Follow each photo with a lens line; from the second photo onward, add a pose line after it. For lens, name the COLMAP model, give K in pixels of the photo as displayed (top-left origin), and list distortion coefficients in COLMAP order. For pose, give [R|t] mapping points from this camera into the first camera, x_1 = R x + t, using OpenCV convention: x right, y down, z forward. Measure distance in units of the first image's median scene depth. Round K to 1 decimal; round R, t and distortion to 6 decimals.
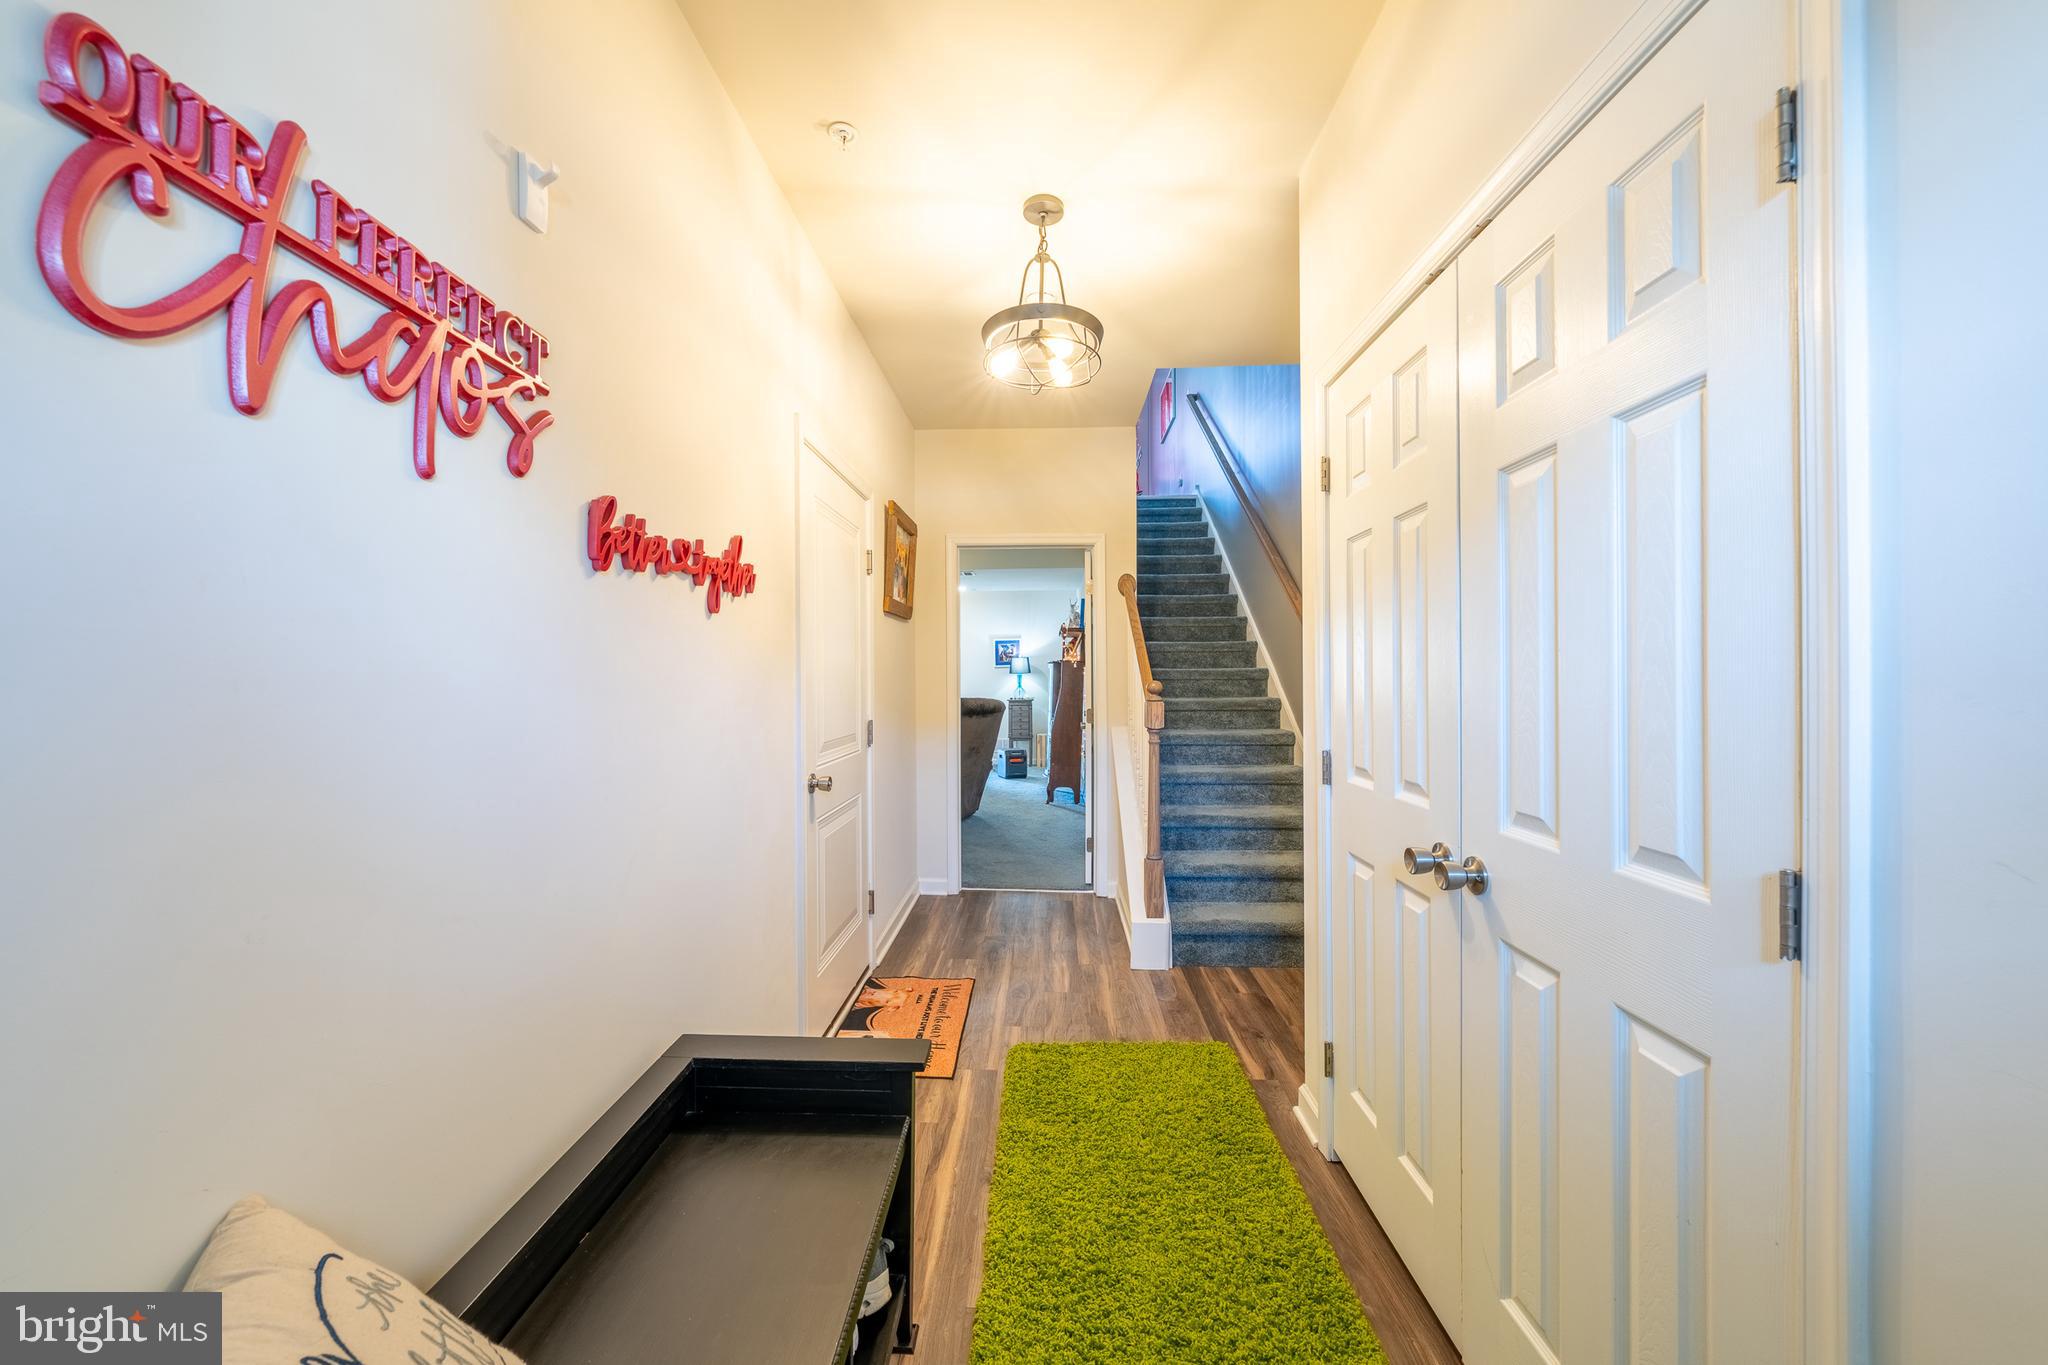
lens RADIAL K [[736.8, 0, 1020.8], [0, 736.8, 674.6], [0, 0, 1]] dist [0.001298, 0.000050]
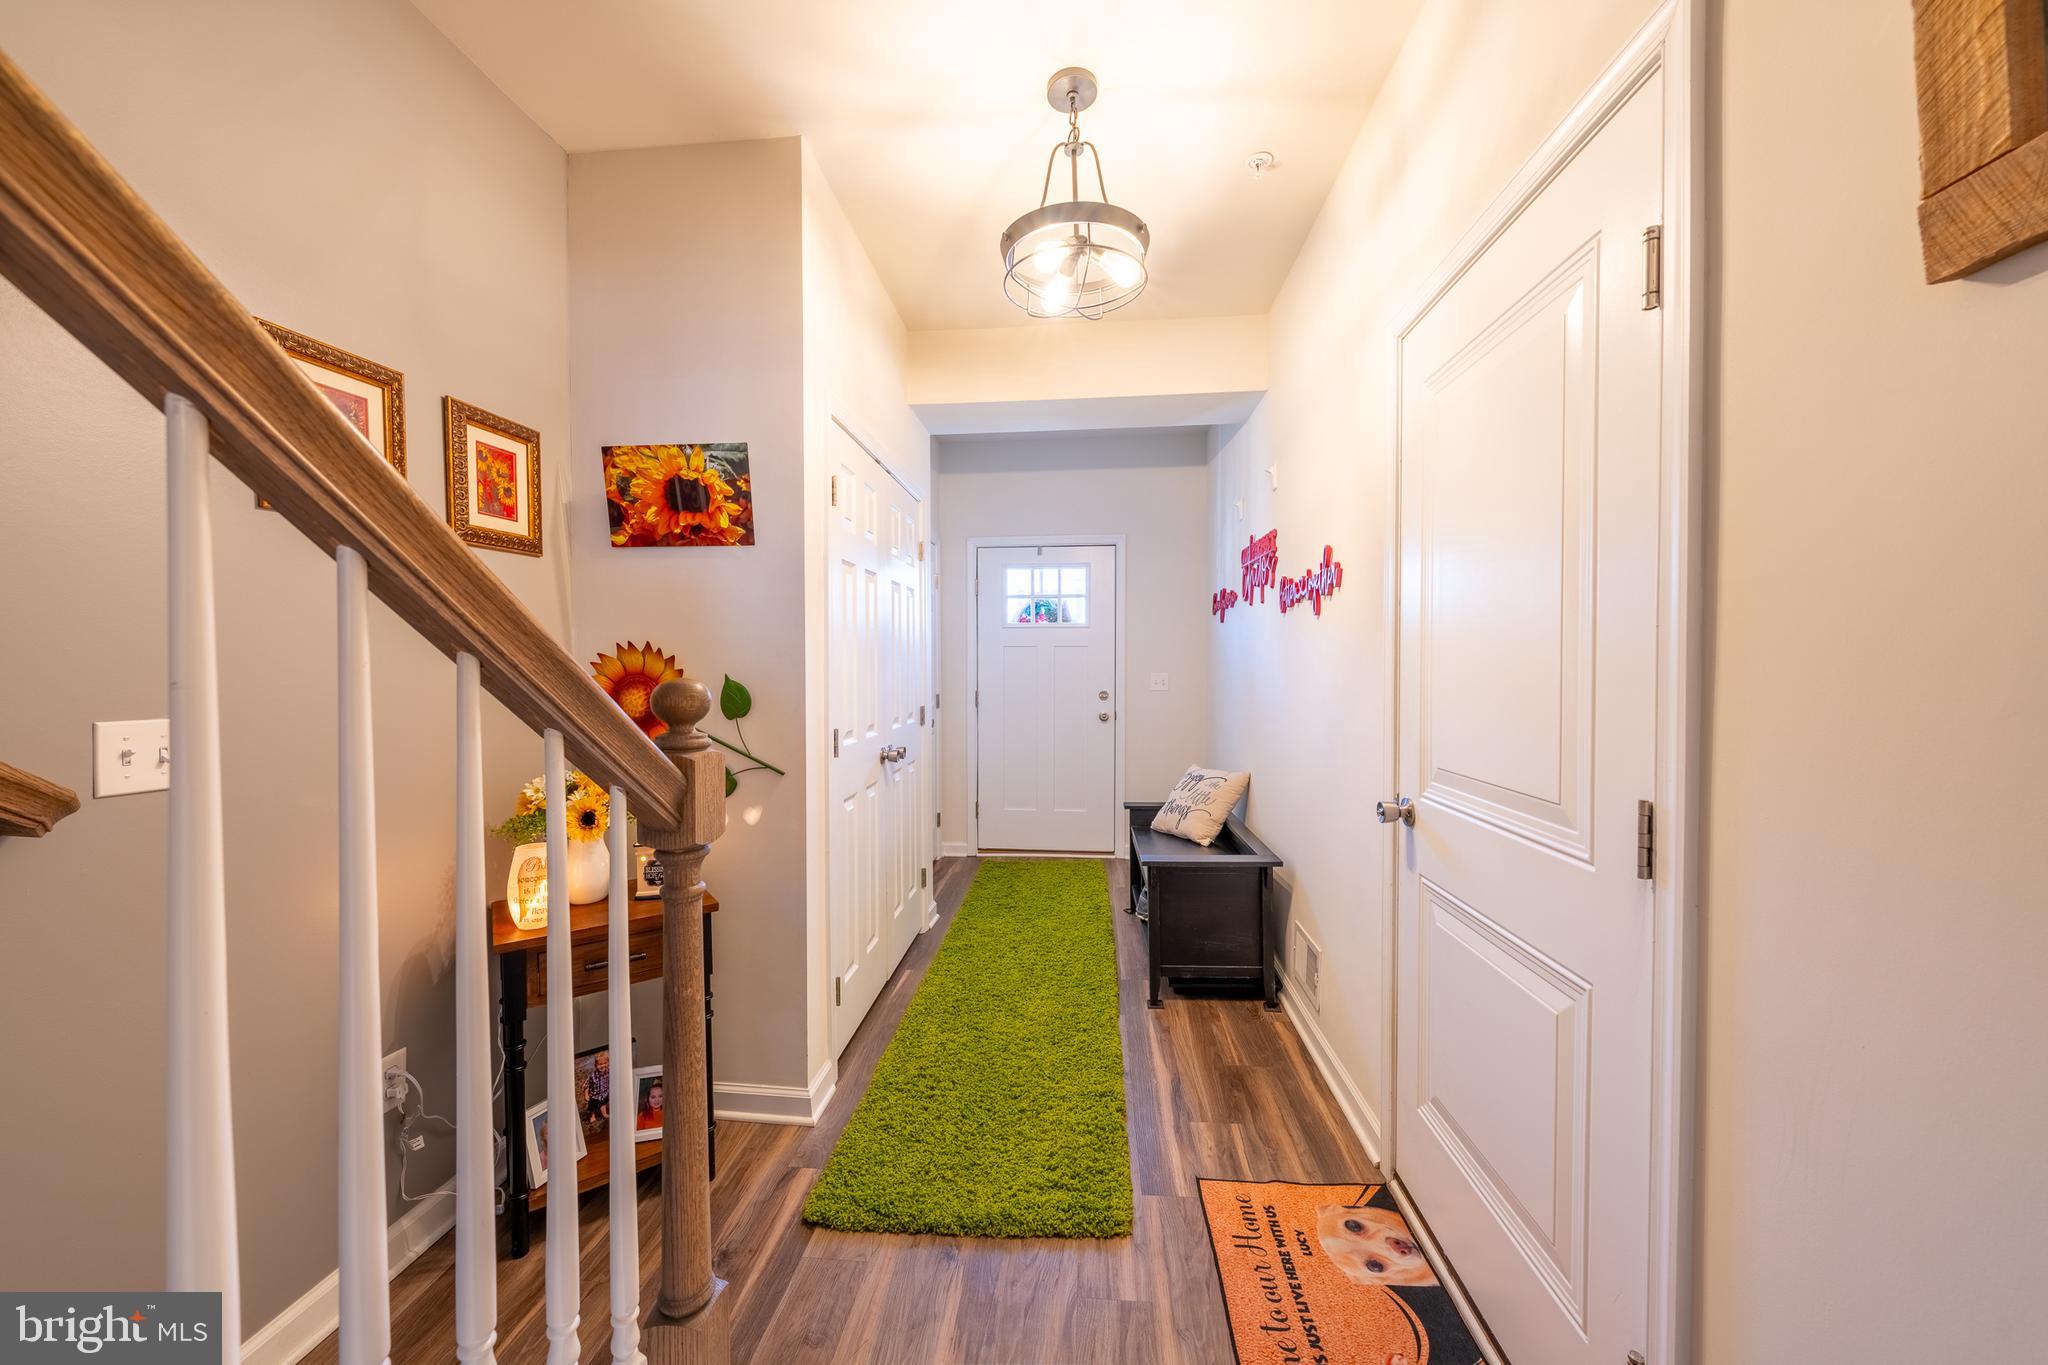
lens RADIAL K [[736.8, 0, 1024.9], [0, 736.8, 673.7], [0, 0, 1]] dist [0.001298, 0.000050]
pose [[-0.998697, 0.003268, 0.050930, 0.047569], [0.004190, 0.999829, 0.018001, 0.001720], [-0.050862, 0.018191, -0.998540, 1.776823]]
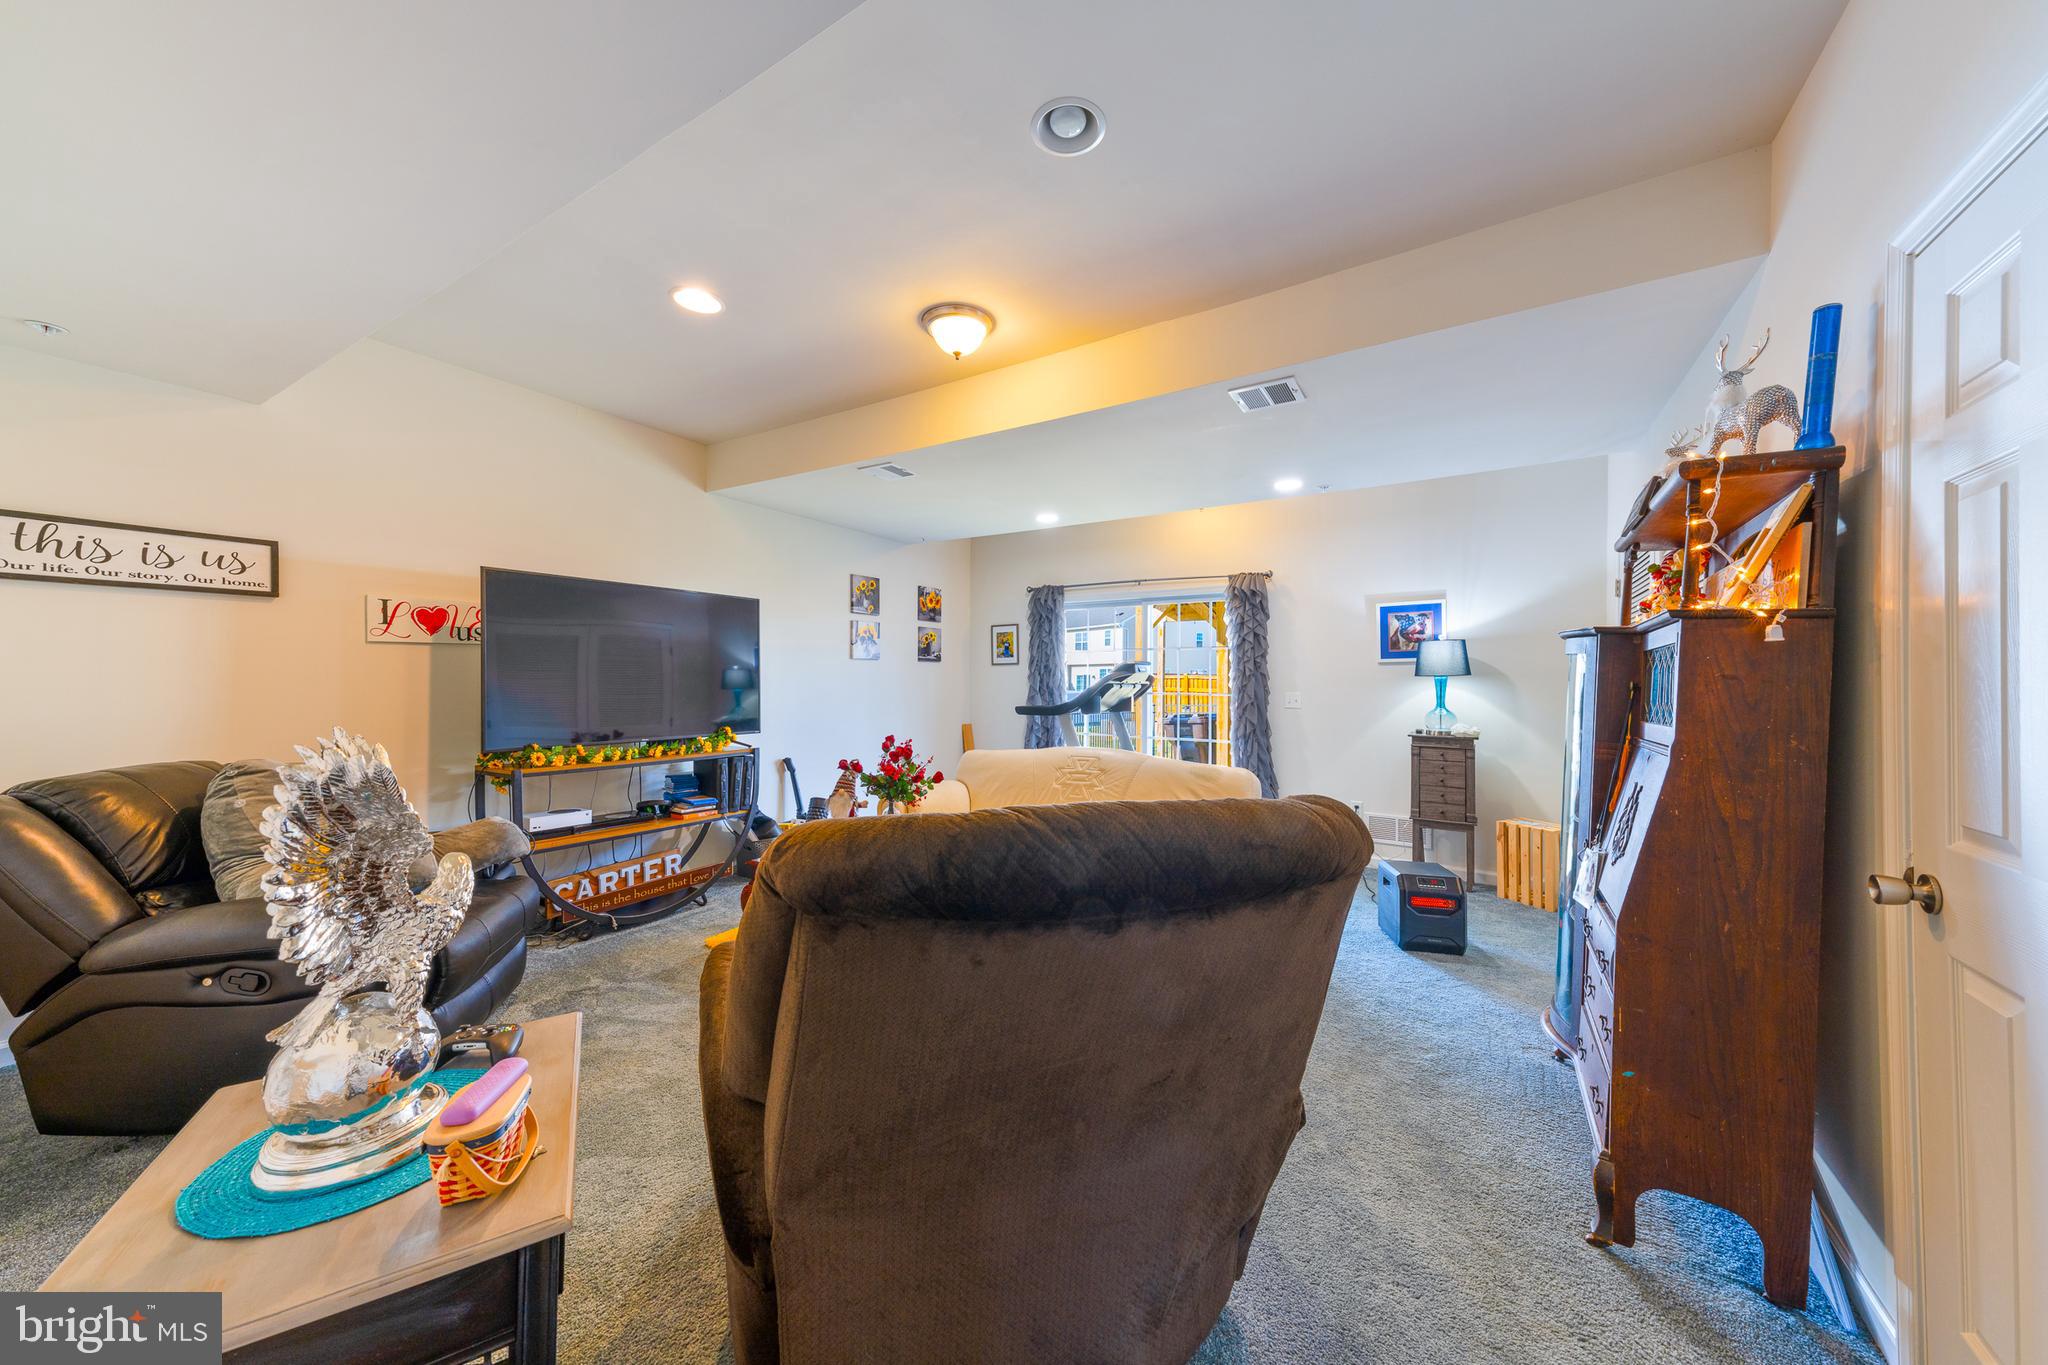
lens RADIAL K [[736.8, 0, 1024.1], [0, 736.8, 681.4], [0, 0, 1]] dist [0.001298, 0.000050]
pose [[0.875624, 0.009191, -0.482905, -0.006882], [-0.007900, 0.999958, 0.004708, 0.001189], [0.482928, -0.000307, 0.875660, 0.487893]]
